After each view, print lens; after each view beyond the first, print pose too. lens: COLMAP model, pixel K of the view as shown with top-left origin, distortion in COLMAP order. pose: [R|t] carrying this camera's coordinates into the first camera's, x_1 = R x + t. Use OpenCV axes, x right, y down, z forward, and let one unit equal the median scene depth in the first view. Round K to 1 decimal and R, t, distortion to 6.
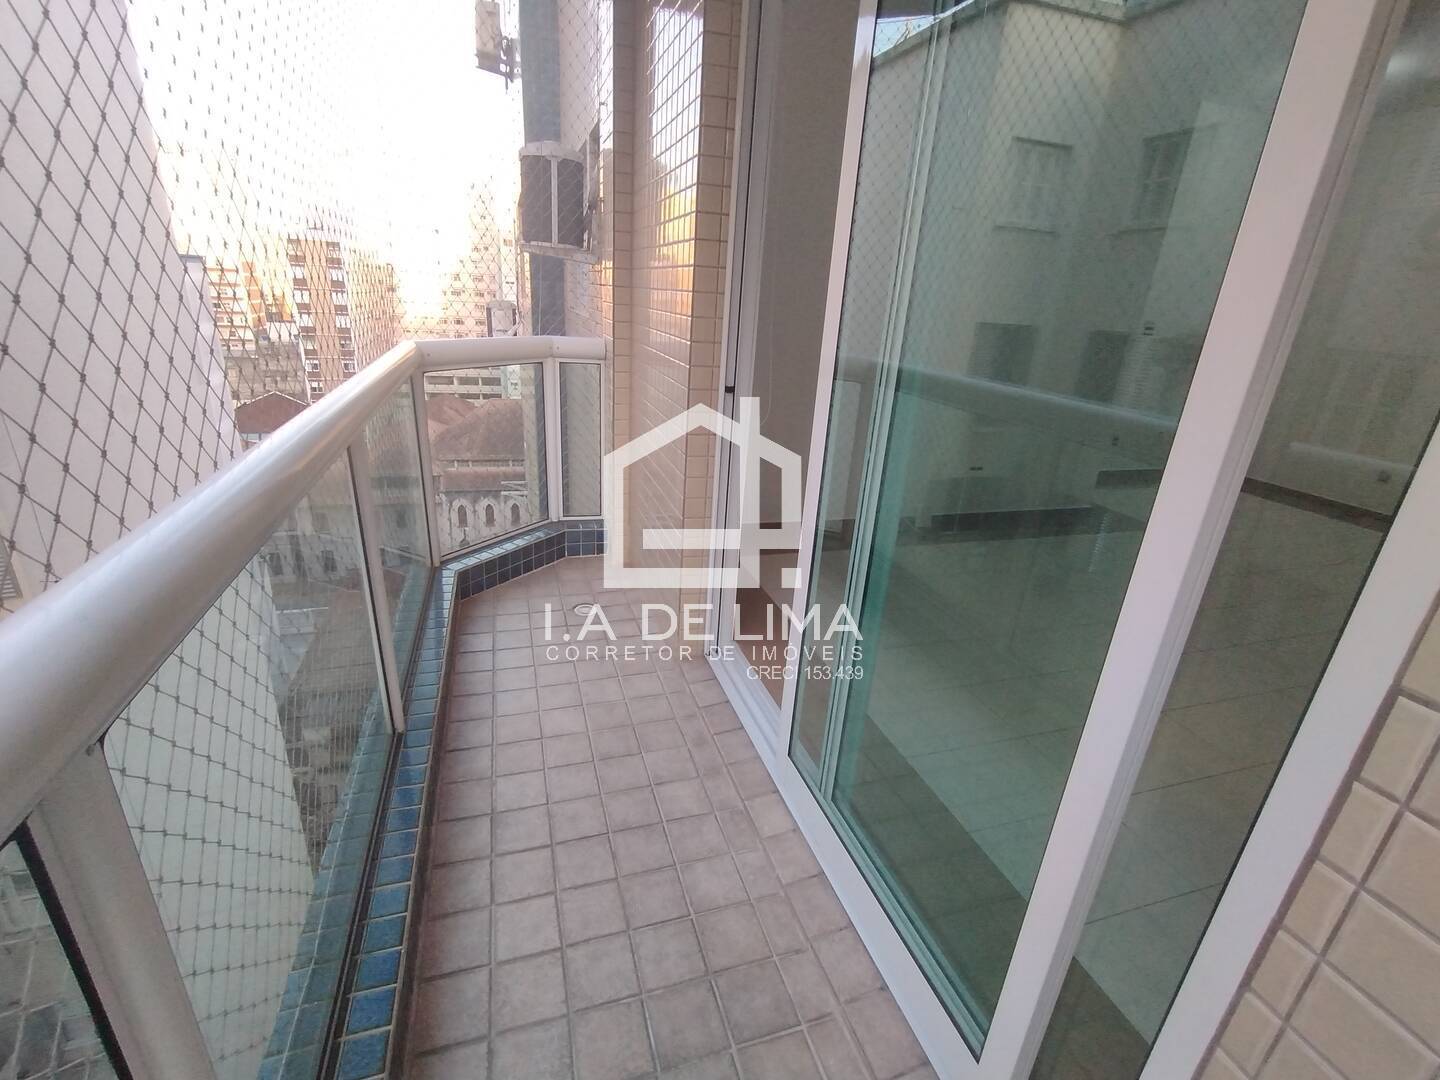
lens RADIAL K [[657.7, 0, 720.0], [0, 657.7, 540.0], [0, 0, 1]] dist [-0.005262, 0.000250]
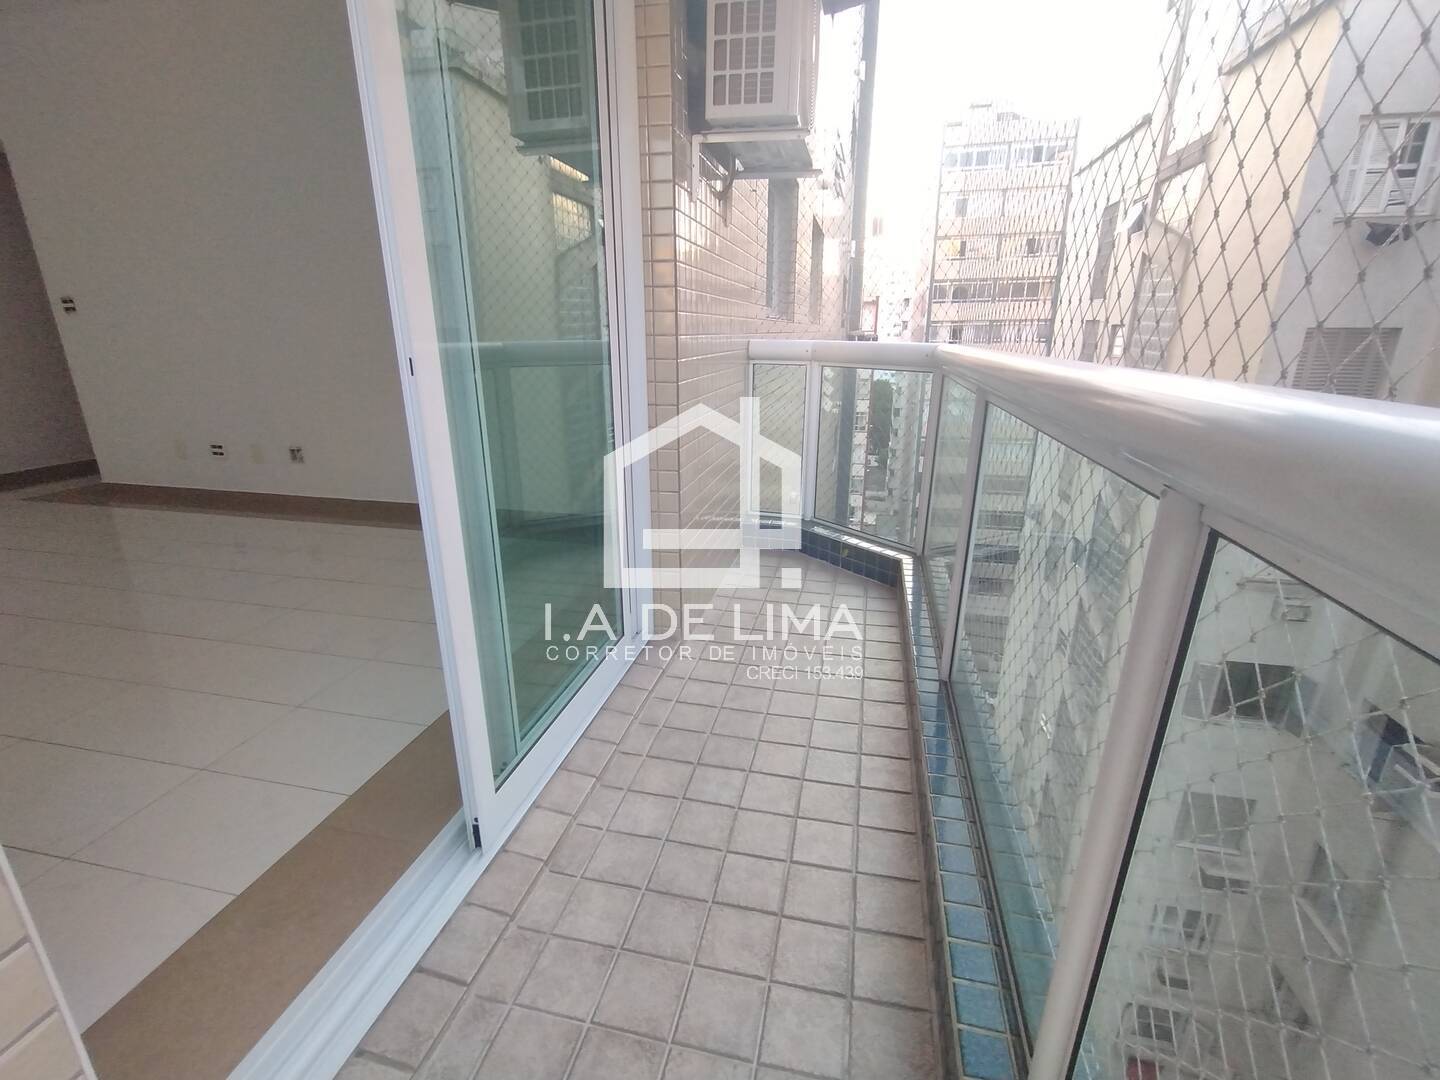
lens RADIAL K [[657.7, 0, 720.0], [0, 657.7, 540.0], [0, 0, 1]] dist [-0.005262, 0.000250]
pose [[-0.858664, -0.209526, 0.467756, -0.482975], [0.137289, 0.785251, 0.603766, -0.391507], [-0.493810, 0.582649, -0.645501, 1.324369]]
